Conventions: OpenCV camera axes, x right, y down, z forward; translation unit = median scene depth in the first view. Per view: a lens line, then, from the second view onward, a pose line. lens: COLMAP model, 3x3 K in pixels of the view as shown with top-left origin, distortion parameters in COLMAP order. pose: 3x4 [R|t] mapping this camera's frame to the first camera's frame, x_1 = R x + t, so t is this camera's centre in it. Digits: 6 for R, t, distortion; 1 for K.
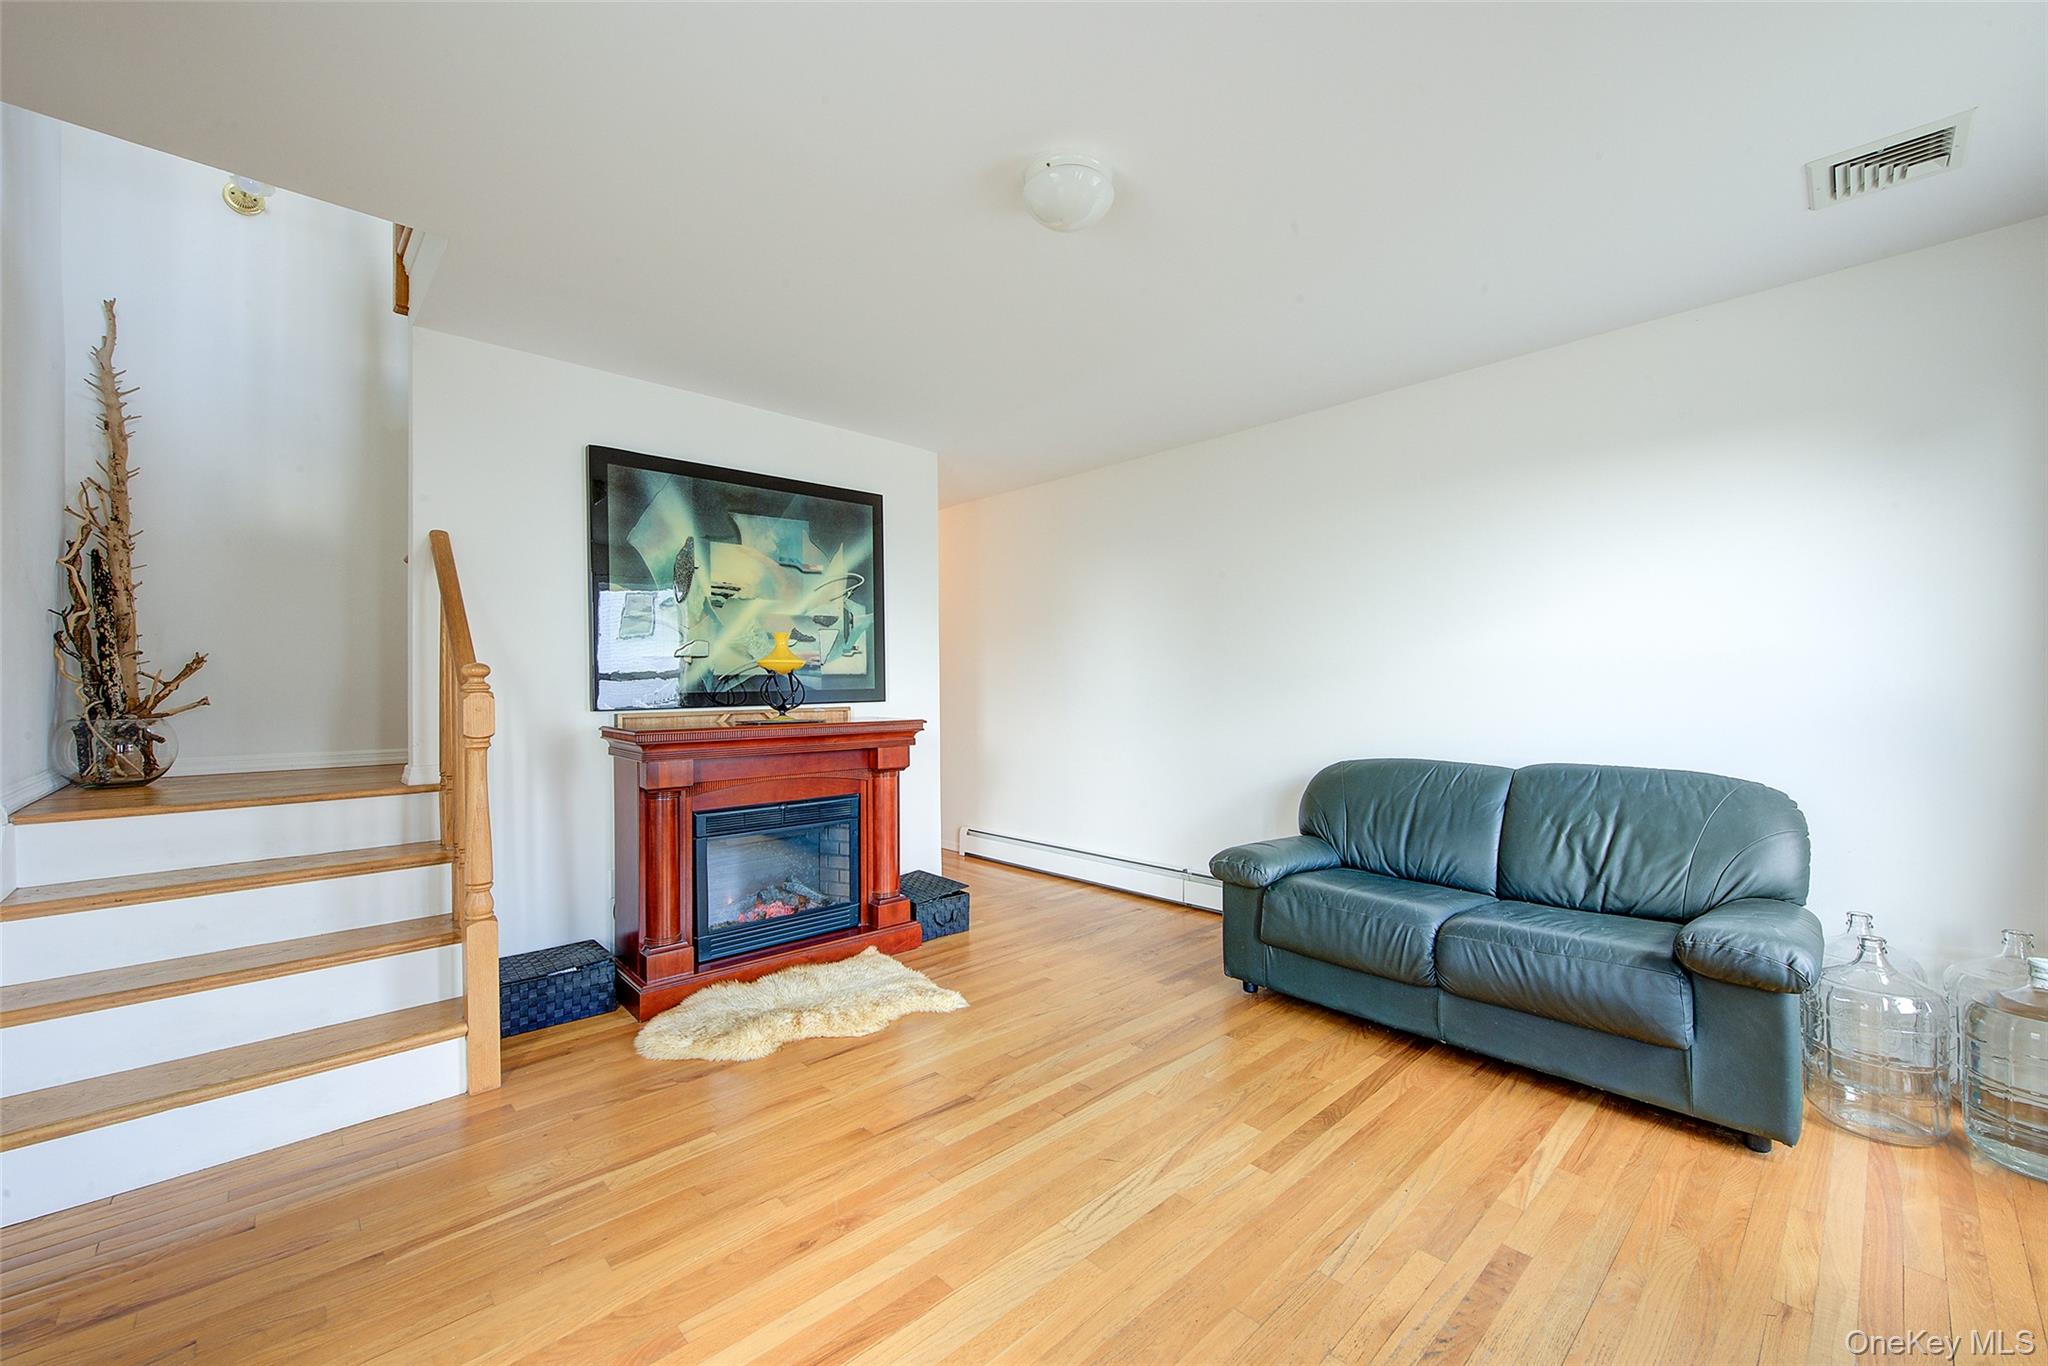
lens RADIAL K [[813.0, 0, 1029.4], [0, 813.0, 680.8], [0, 0, 1]] dist [0.006020, -0.004773]
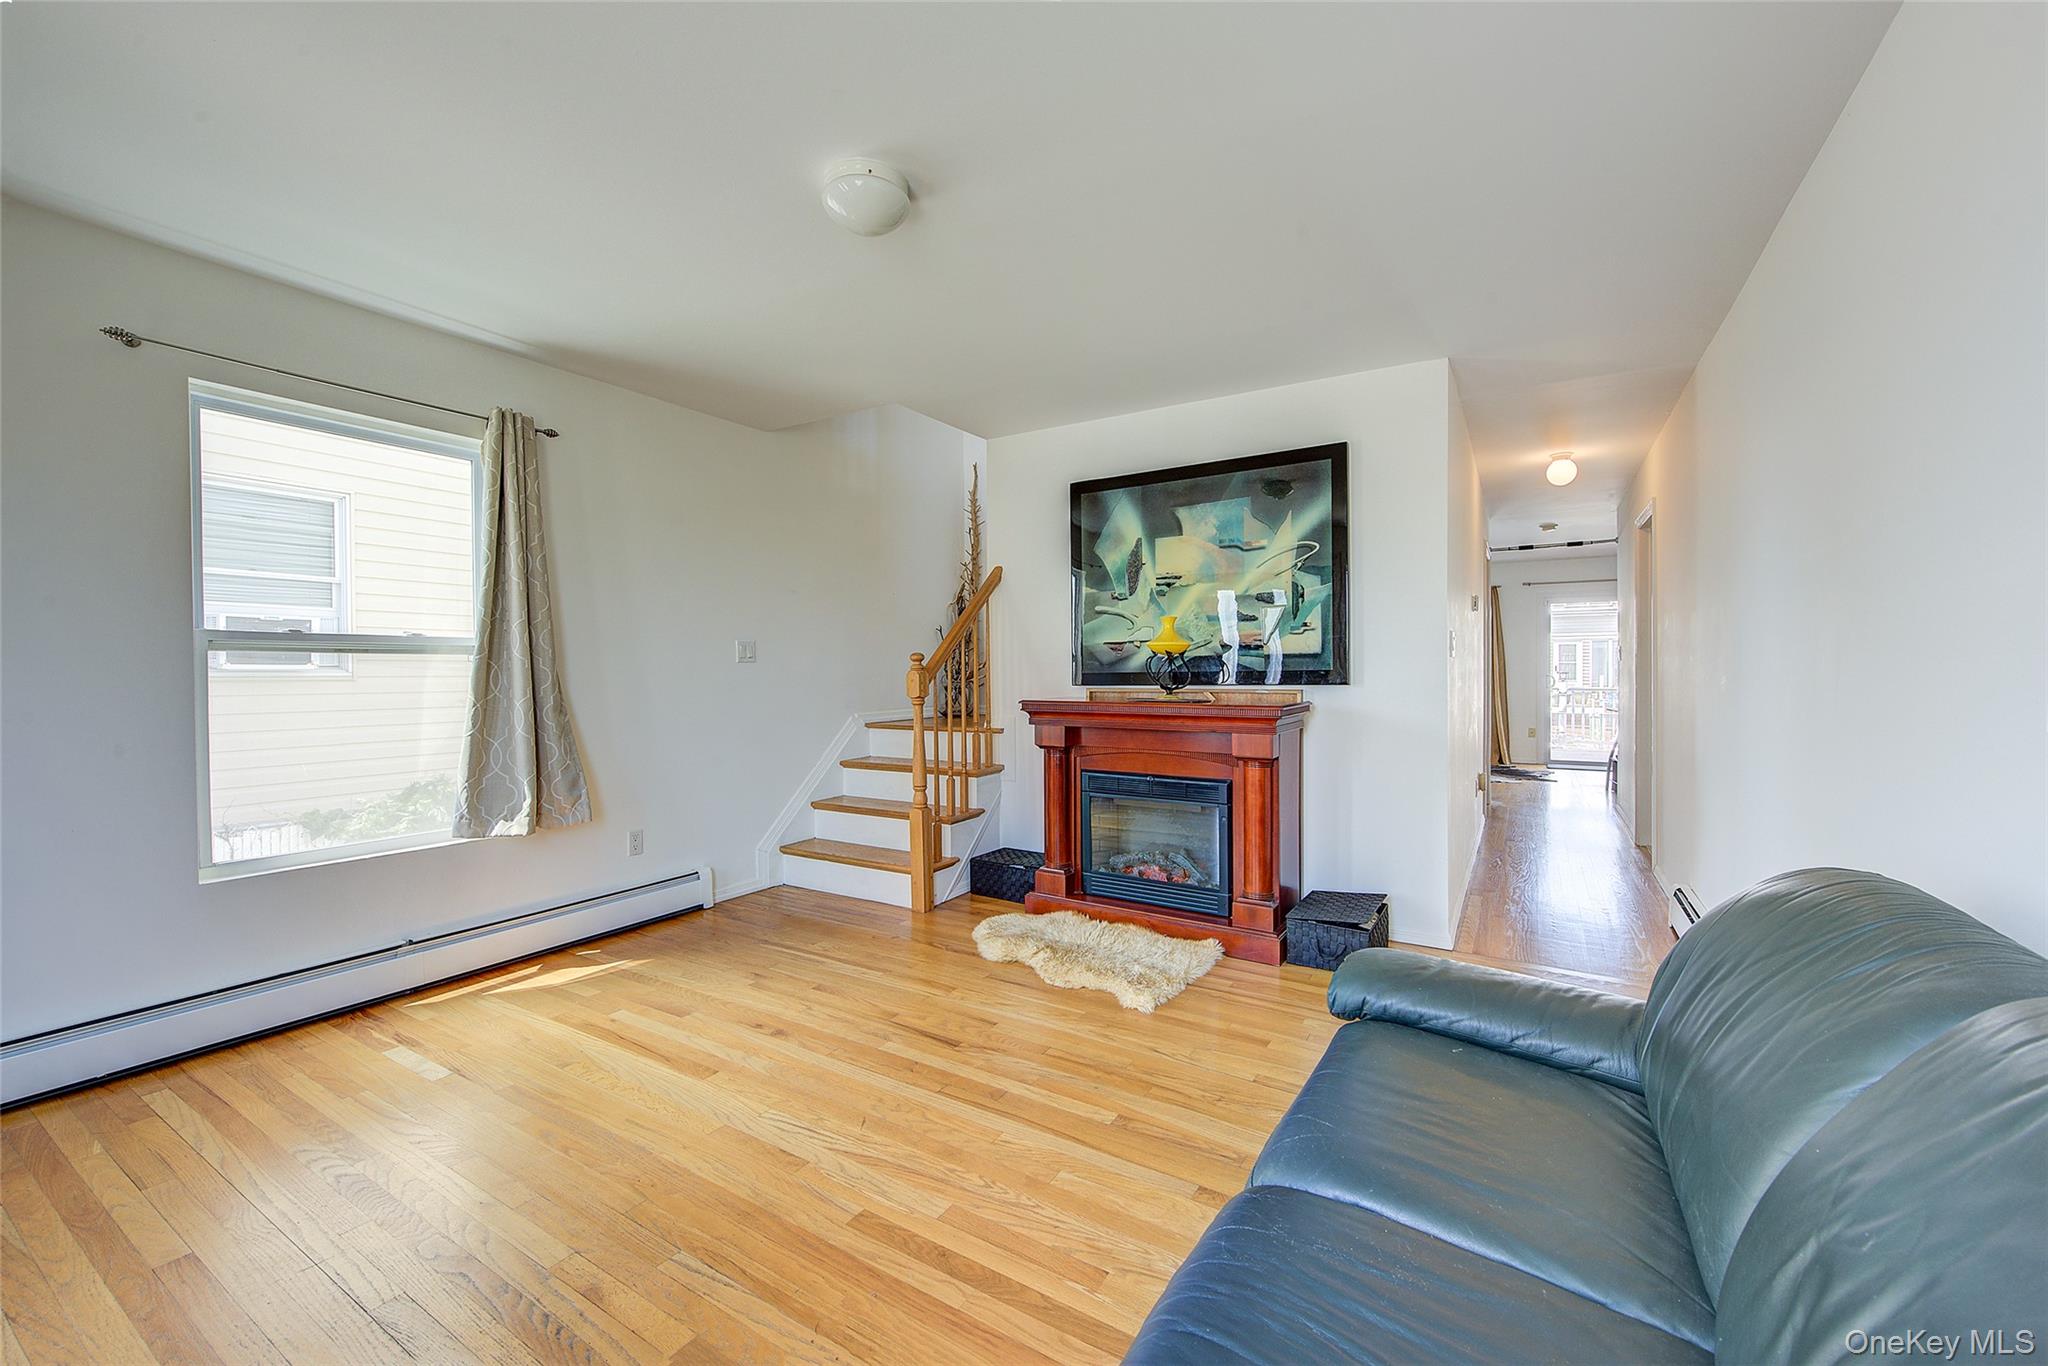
lens RADIAL K [[813.0, 0, 1029.4], [0, 813.0, 680.8], [0, 0, 1]] dist [0.006020, -0.004773]
pose [[0.258025, 0.019979, -0.965932, 0.656976], [0.007013, 0.999721, 0.022551, -0.000435], [0.966113, -0.012593, 0.257813, 0.537745]]
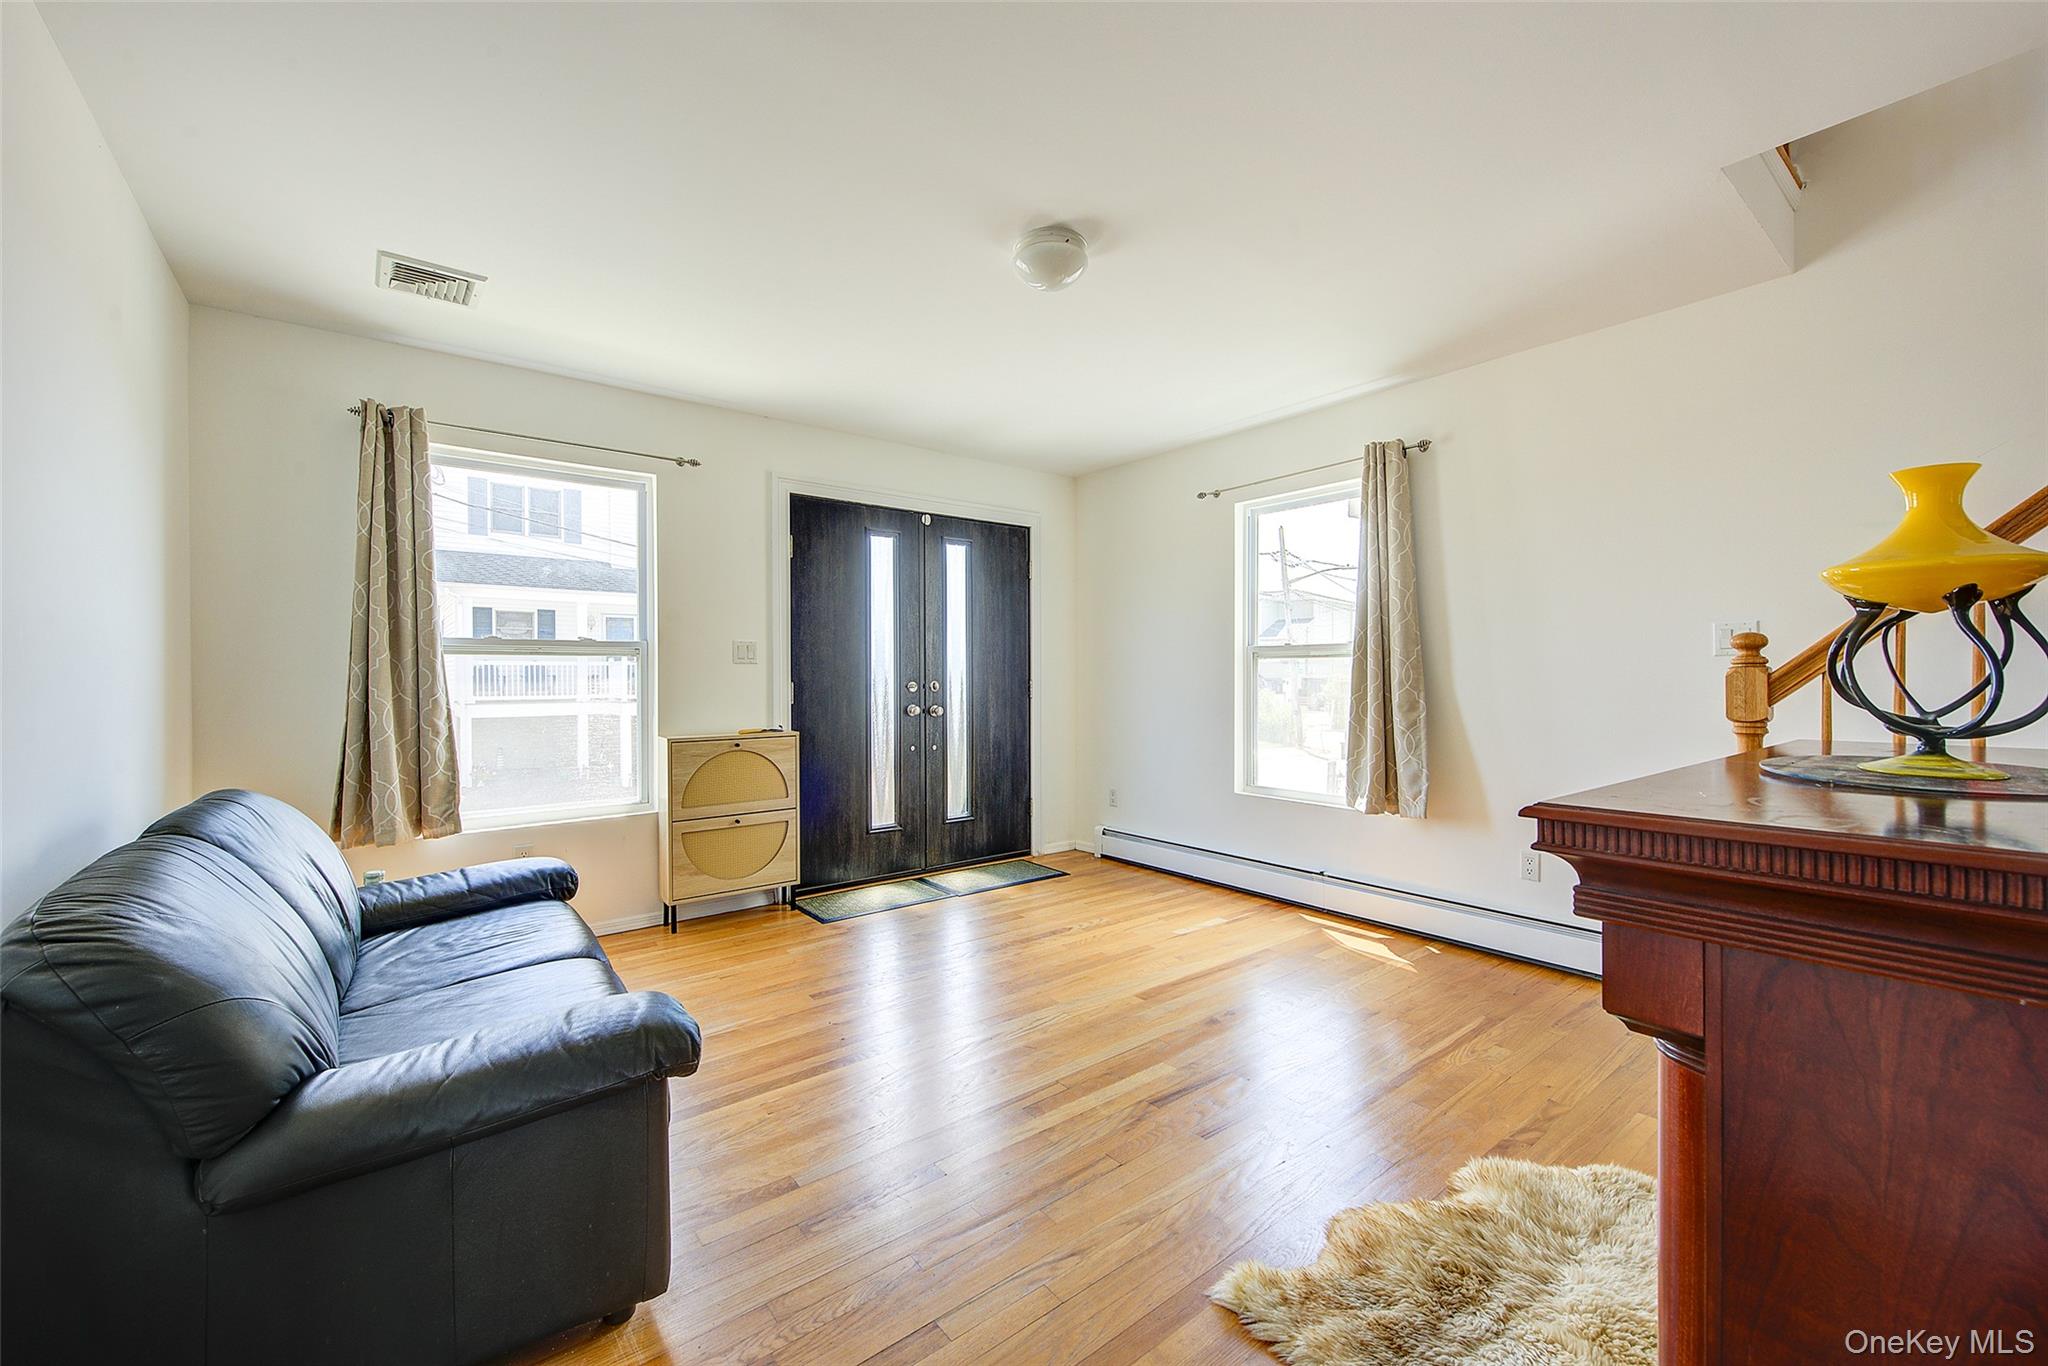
lens RADIAL K [[813.0, 0, 1029.4], [0, 813.0, 680.8], [0, 0, 1]] dist [0.006020, -0.004773]
pose [[-0.996382, 0.010753, 0.084305, -0.008934], [0.011010, 0.999936, 0.002590, 0.010438], [-0.084272, 0.003509, -0.996437, 1.286021]]
